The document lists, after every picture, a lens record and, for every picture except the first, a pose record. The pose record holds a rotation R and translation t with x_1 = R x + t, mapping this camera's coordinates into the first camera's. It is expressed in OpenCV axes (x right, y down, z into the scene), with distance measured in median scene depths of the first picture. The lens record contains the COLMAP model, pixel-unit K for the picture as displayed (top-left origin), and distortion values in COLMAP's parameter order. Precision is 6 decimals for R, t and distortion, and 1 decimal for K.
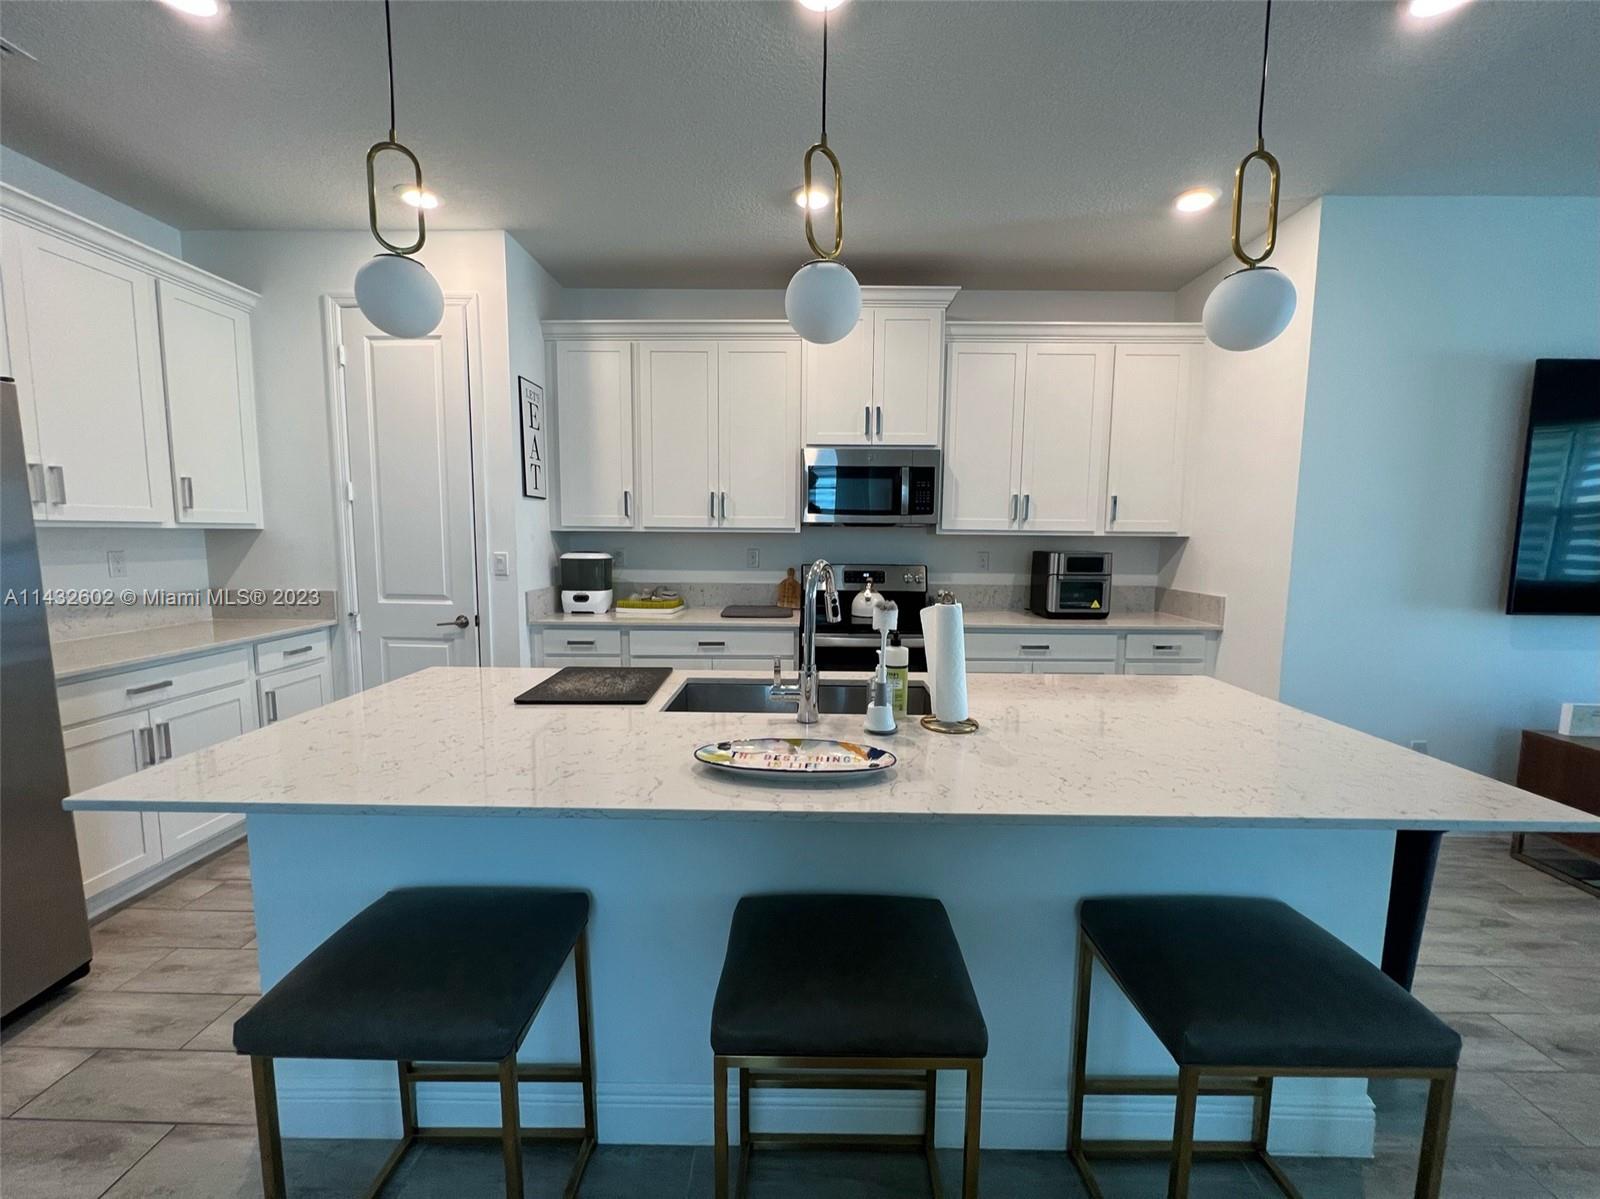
lens RADIAL K [[640.2, 0, 796.9], [0, 640.2, 601.0], [0, 0, 1]] dist [-0.001712, 0.000051]
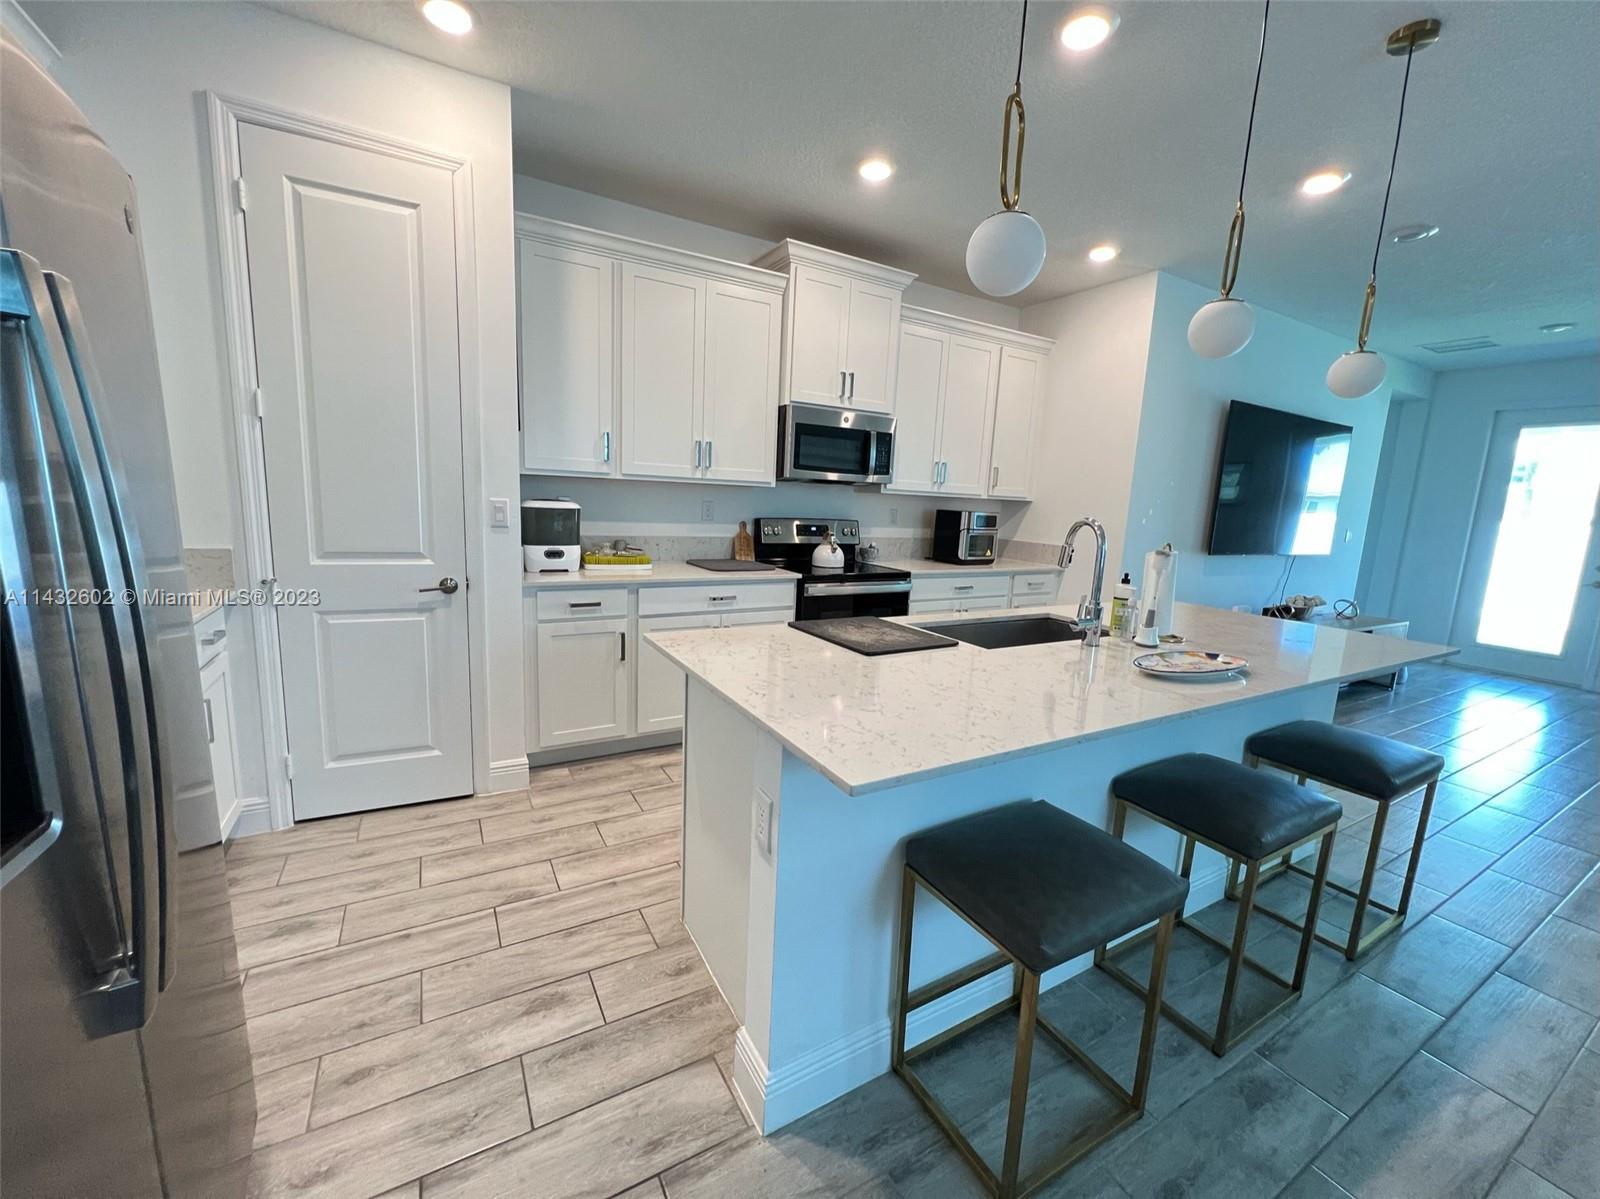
lens RADIAL K [[640.2, 0, 803.8], [0, 640.2, 599.8], [0, 0, 1]] dist [-0.001712, 0.000051]
pose [[0.859023, -0.051699, 0.509319, -0.494702], [0.016051, 0.997119, 0.074141, -0.001800], [-0.511685, -0.055514, 0.857378, 0.088180]]
